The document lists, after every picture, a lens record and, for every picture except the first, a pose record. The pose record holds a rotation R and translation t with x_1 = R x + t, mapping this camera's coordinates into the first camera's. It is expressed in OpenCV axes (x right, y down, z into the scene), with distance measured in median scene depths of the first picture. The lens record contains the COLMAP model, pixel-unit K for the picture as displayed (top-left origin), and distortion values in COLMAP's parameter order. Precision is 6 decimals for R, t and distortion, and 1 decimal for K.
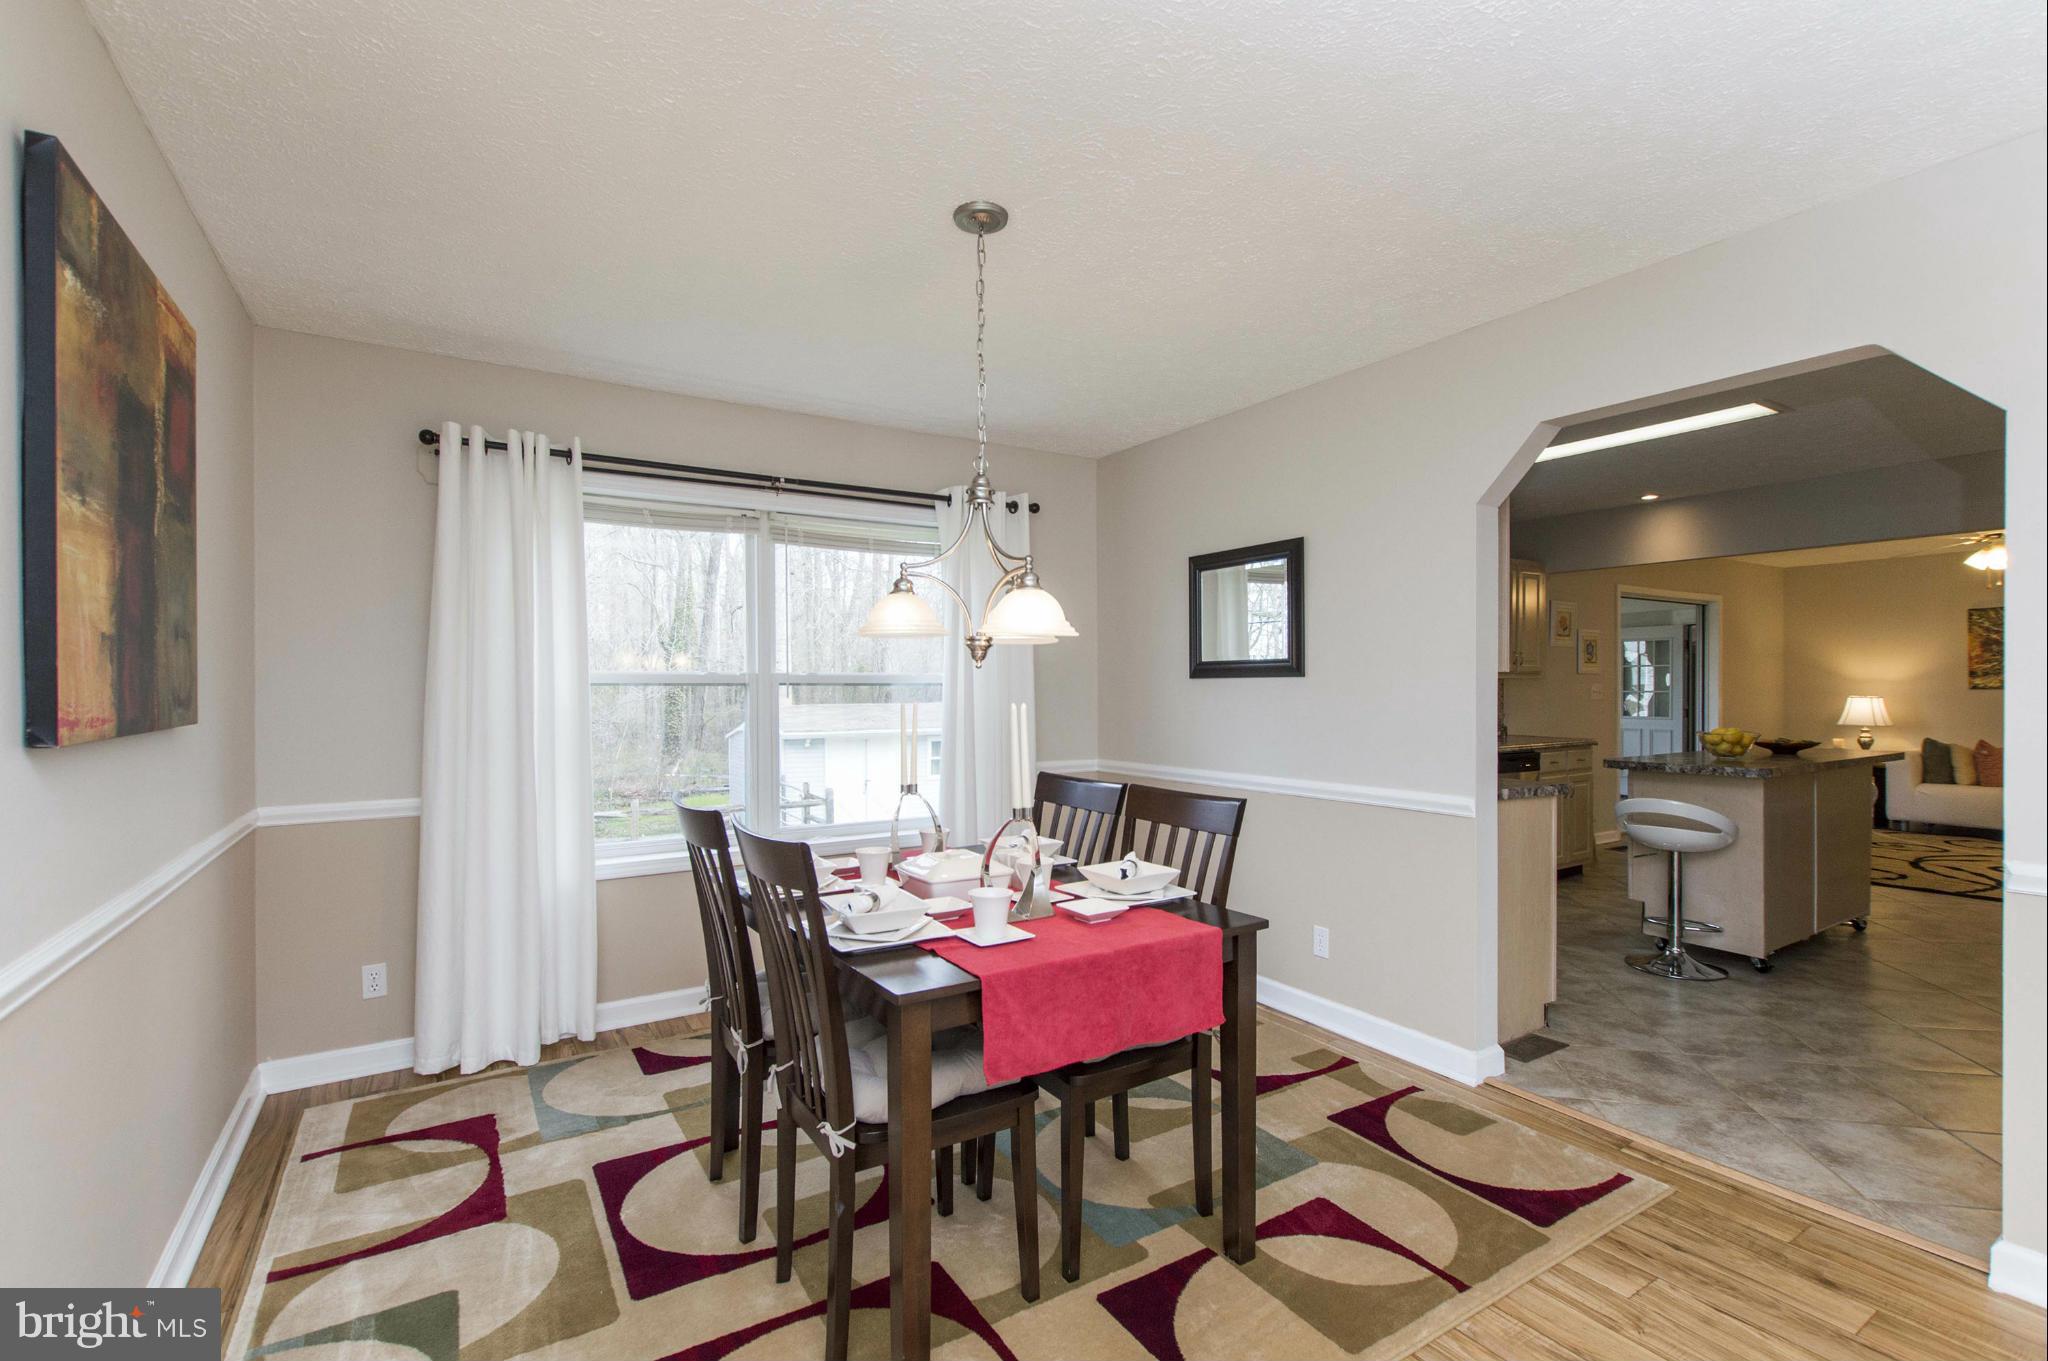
lens RADIAL K [[910.8, 0, 1024.0], [0, 910.8, 680.5], [0, 0, 1]] dist [-0.000472, -0.000243]
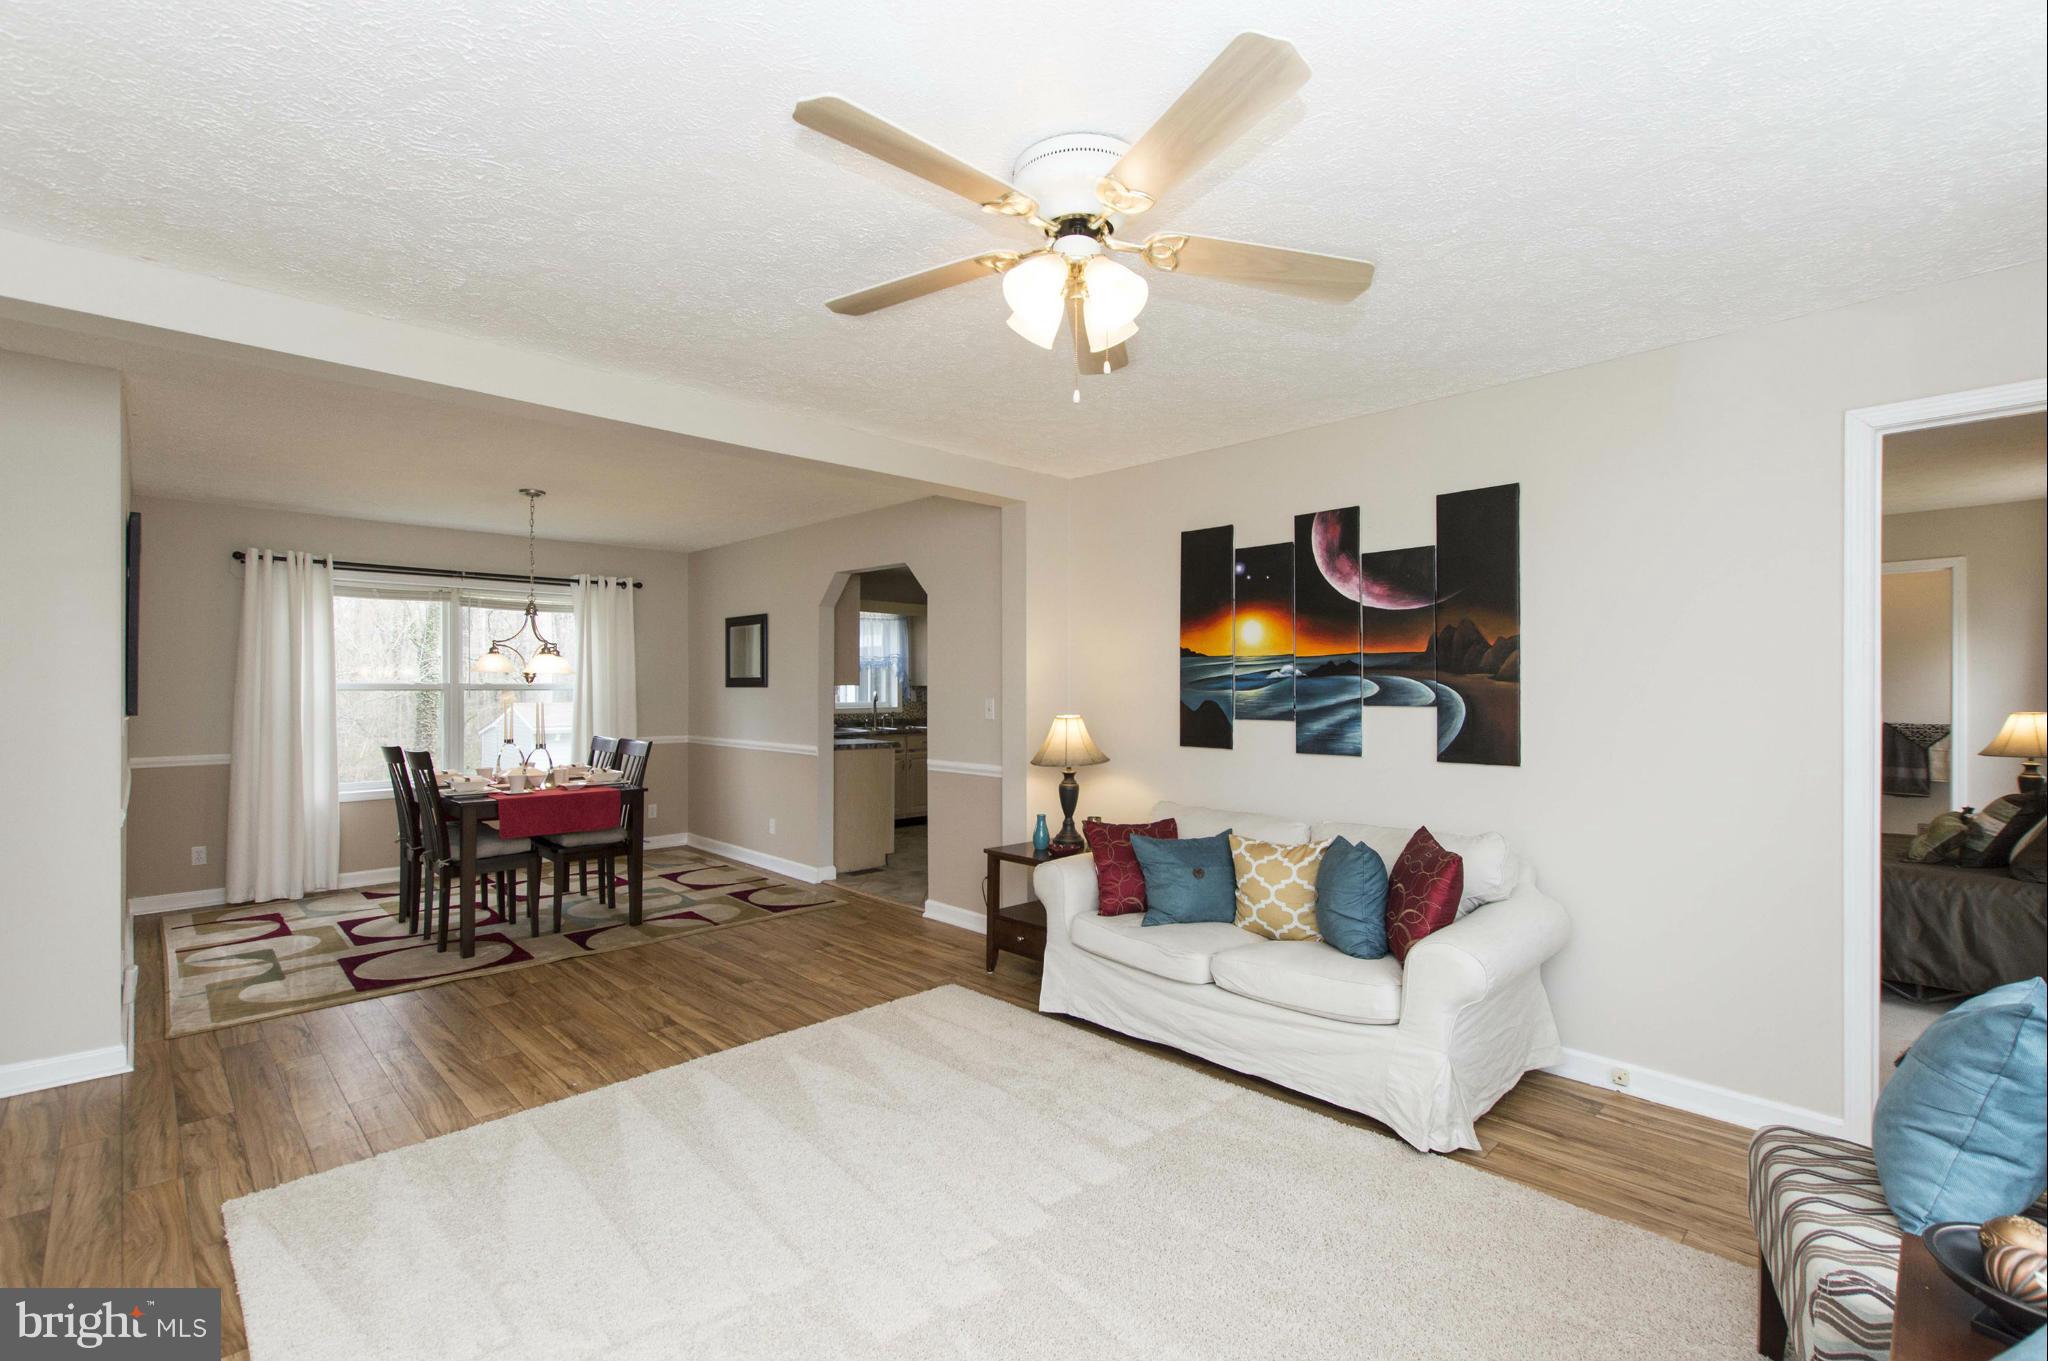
lens RADIAL K [[904.7, 0, 1027.5], [0, 904.7, 671.8], [0, 0, 1]] dist [-0.001489, -0.000826]
pose [[0.977613, 0.006725, 0.210305, 0.495012], [-0.004771, 0.999941, -0.009801, -0.022773], [-0.210359, 0.008578, 0.977587, -1.061867]]
